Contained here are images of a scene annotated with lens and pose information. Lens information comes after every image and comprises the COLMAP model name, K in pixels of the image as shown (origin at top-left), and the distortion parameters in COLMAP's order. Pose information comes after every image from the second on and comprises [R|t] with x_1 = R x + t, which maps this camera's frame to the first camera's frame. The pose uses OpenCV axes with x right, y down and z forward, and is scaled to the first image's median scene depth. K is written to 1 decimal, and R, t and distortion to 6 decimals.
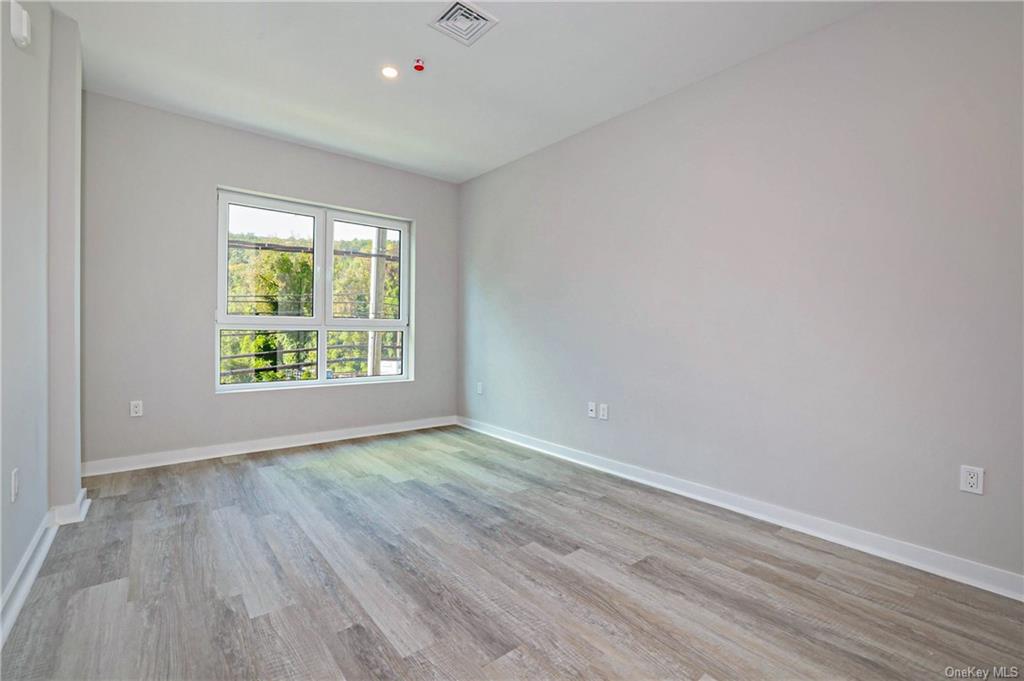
lens RADIAL K [[452.7, 0, 510.1], [0, 452.7, 330.2], [0, 0, 1]] dist [-0.041093, 0.011121]
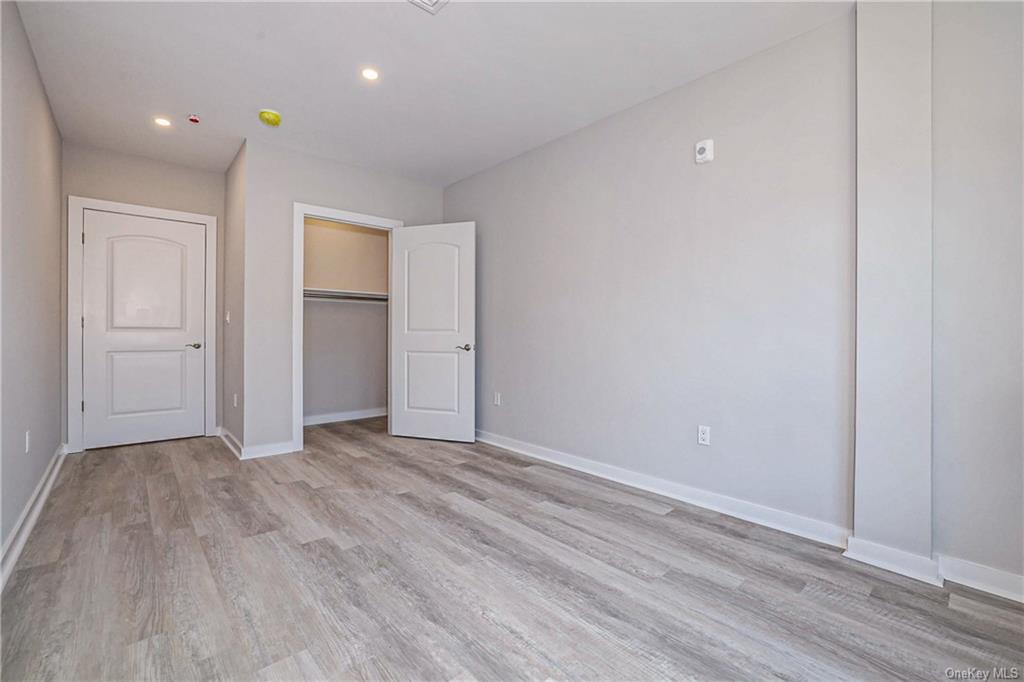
lens RADIAL K [[452.7, 0, 510.1], [0, 452.7, 330.7], [0, 0, 1]] dist [-0.041093, 0.011121]
pose [[-0.999207, -0.021477, -0.033536, -0.273644], [-0.021247, 0.999748, -0.007200, -0.004314], [0.033682, -0.006482, -0.999412, 2.038794]]
